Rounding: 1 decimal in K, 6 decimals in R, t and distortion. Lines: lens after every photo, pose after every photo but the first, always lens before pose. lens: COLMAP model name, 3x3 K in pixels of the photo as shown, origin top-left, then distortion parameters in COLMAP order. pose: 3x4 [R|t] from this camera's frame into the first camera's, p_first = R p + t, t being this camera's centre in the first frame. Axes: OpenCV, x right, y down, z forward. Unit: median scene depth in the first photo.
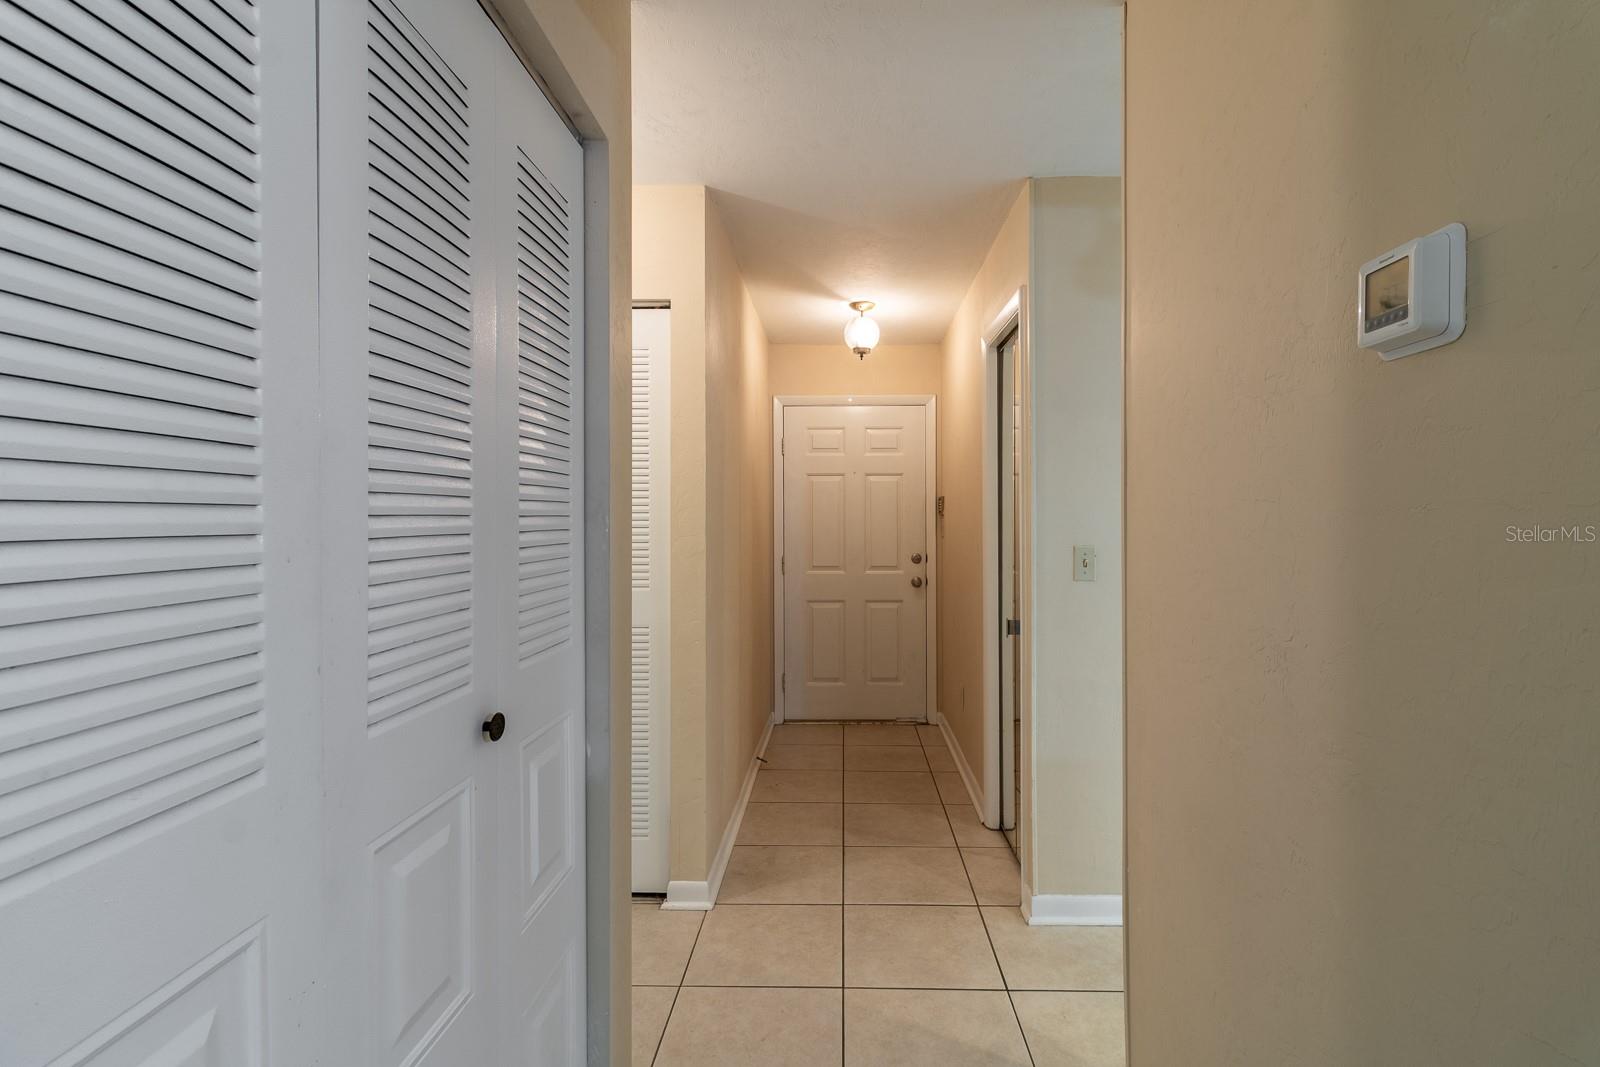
lens RADIAL K [[750.8, 0, 827.5], [0, 750.8, 527.1], [0, 0, 1]] dist [0.003162, 0.000427]
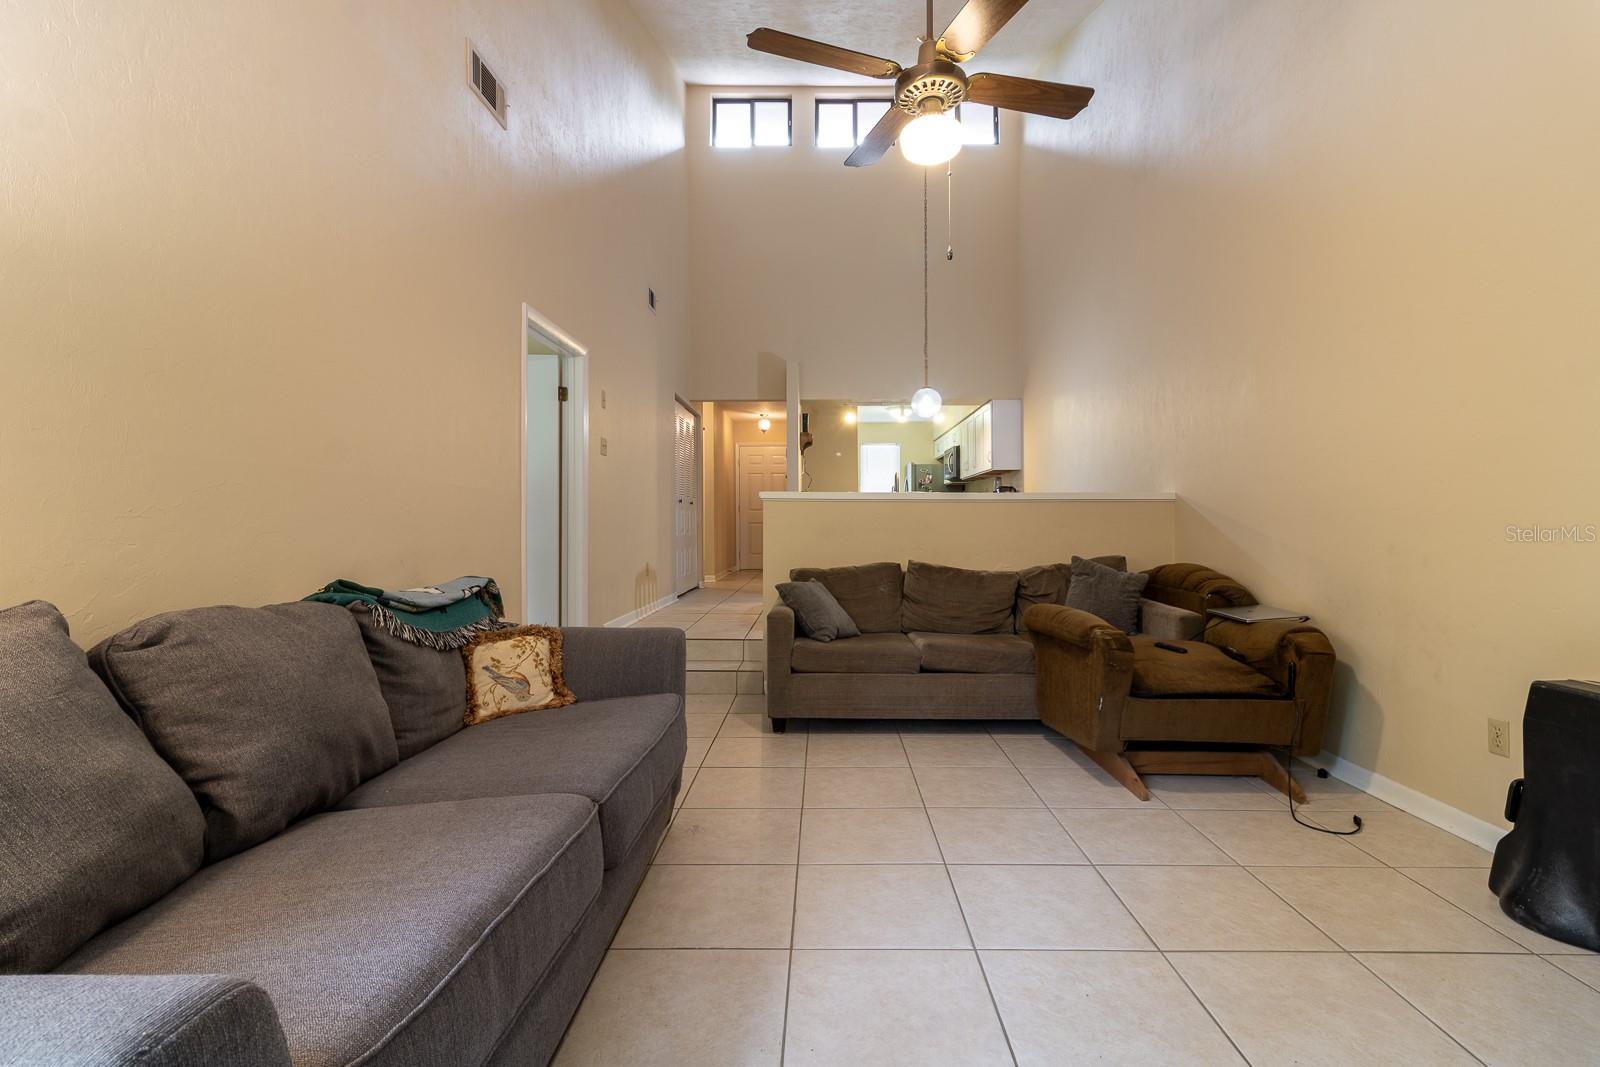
lens RADIAL K [[759.9, 0, 787.1], [0, 759.9, 524.4], [0, 0, 1]] dist [0.001846, 0.000194]
pose [[0.999516, -0.000744, -0.031087, 0.204977], [0.000527, 0.999975, -0.006986, 0.135235], [0.031092, 0.006966, 0.999492, -1.754162]]
